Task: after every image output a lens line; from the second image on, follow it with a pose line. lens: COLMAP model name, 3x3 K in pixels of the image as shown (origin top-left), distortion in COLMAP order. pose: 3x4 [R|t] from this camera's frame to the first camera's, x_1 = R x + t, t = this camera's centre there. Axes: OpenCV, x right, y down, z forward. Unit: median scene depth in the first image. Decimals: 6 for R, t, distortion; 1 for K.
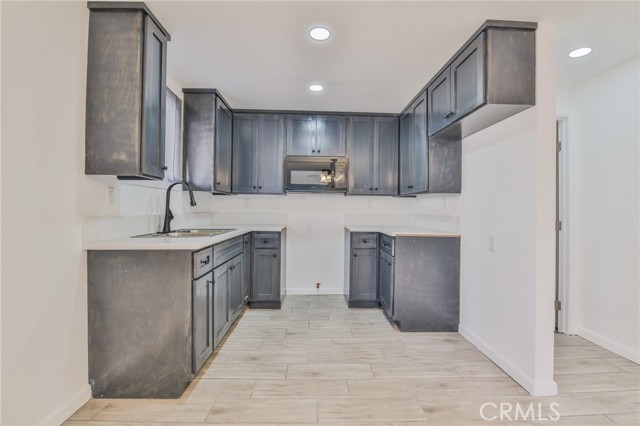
lens RADIAL K [[292.3, 0, 321.7], [0, 292.3, 208.9], [0, 0, 1]] dist [-0.012140, -0.002863]
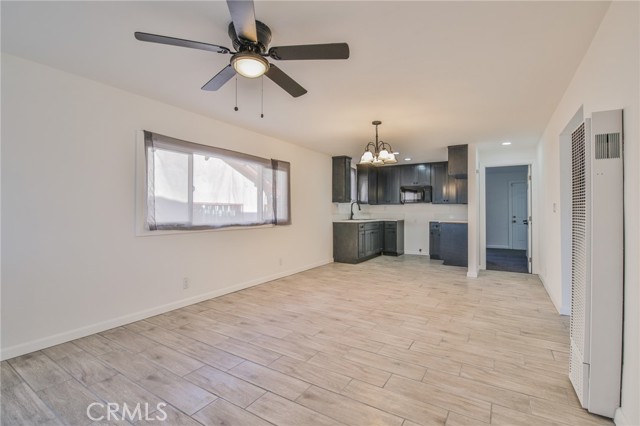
lens RADIAL K [[292.3, 0, 322.5], [0, 292.3, 211.9], [0, 0, 1]] dist [-0.012140, -0.002863]
pose [[0.837891, -0.005750, -0.545808, 0.649052], [0.005079, 0.999983, -0.002737, 0.008872], [0.545814, -0.000479, 0.837906, -1.270803]]
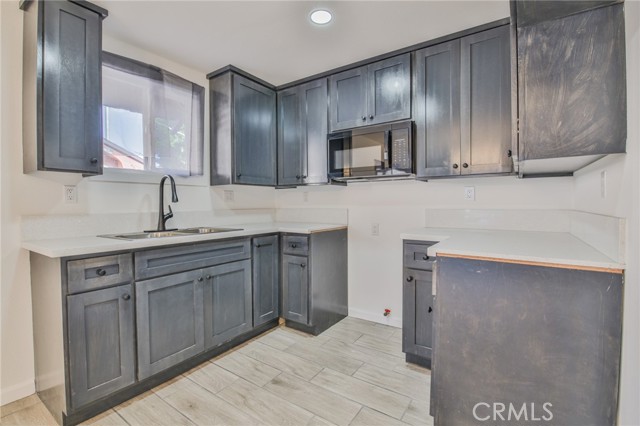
lens RADIAL K [[292.3, 0, 323.5], [0, 292.3, 209.3], [0, 0, 1]] dist [-0.012140, -0.002863]
pose [[0.809035, -0.005133, -0.587738, 0.345575], [0.015938, 0.999786, 0.013208, 0.005671], [0.587544, -0.020053, 0.808944, 0.444827]]
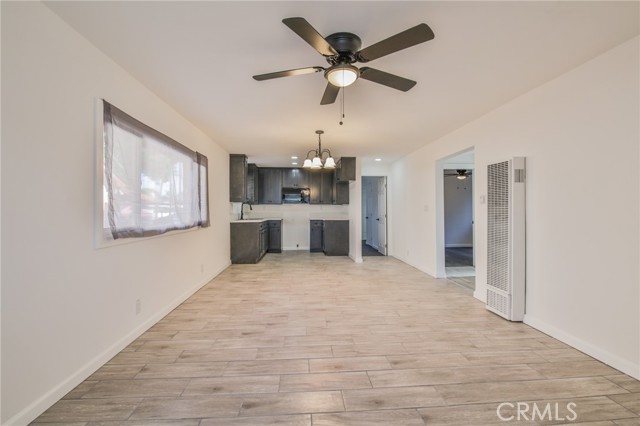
lens RADIAL K [[292.3, 0, 322.4], [0, 292.3, 210.3], [0, 0, 1]] dist [-0.012140, -0.002863]
pose [[0.998823, -0.011707, 0.047076, 0.092541], [0.011720, 0.999931, 0.000000, 0.000939], [-0.047073, 0.000552, 0.998891, -1.503645]]
